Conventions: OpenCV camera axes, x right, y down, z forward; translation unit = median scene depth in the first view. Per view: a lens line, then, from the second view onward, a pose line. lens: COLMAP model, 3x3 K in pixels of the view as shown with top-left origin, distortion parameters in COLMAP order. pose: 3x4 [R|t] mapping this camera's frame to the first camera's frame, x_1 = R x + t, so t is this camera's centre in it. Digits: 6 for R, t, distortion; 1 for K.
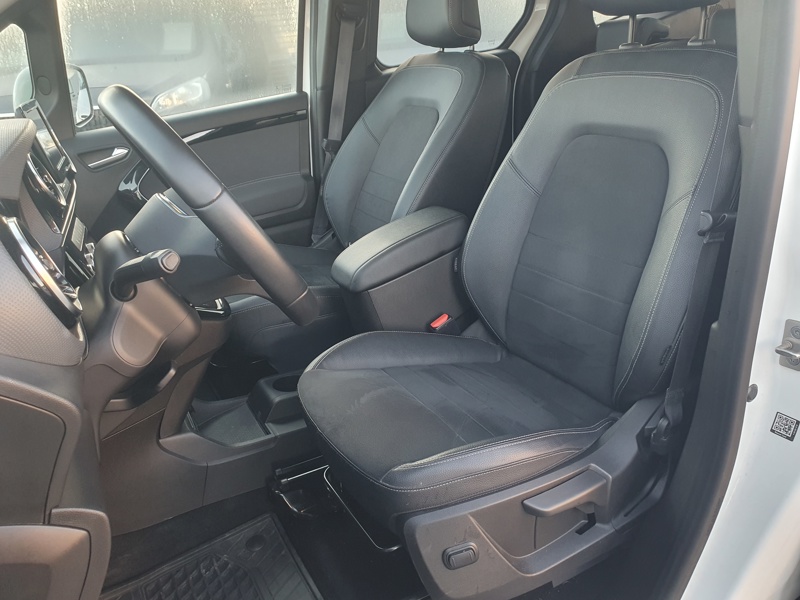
lens RADIAL K [[605.9, 0, 402.1], [0, 605.9, 305.0], [0, 0, 1]] dist [-0.069758, 0.071734]
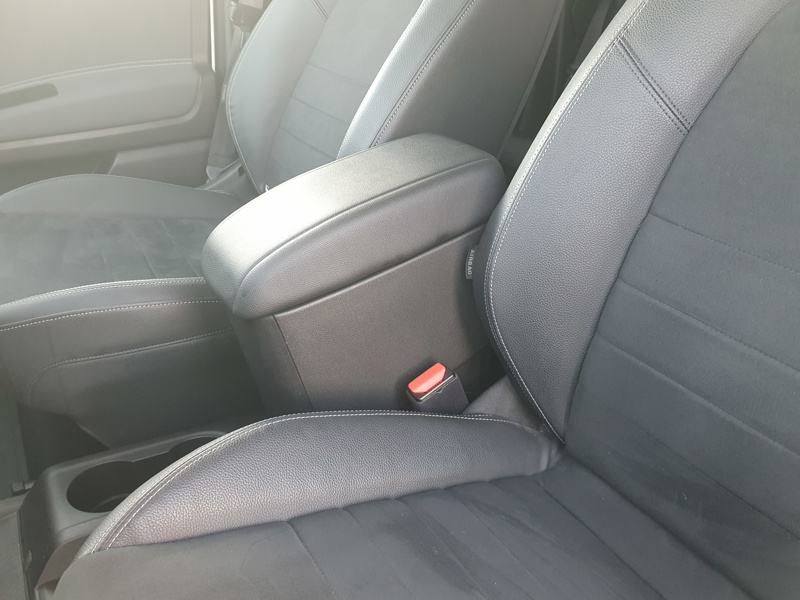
lens RADIAL K [[605.6, 0, 395.4], [0, 605.6, 296.7], [0, 0, 1]] dist [-0.057414, 0.052123]
pose [[0.994303, 0.061331, 0.087184, -0.008167], [-0.069620, 0.992996, 0.095458, -0.080202], [-0.080719, -0.100984, 0.991608, 0.524528]]
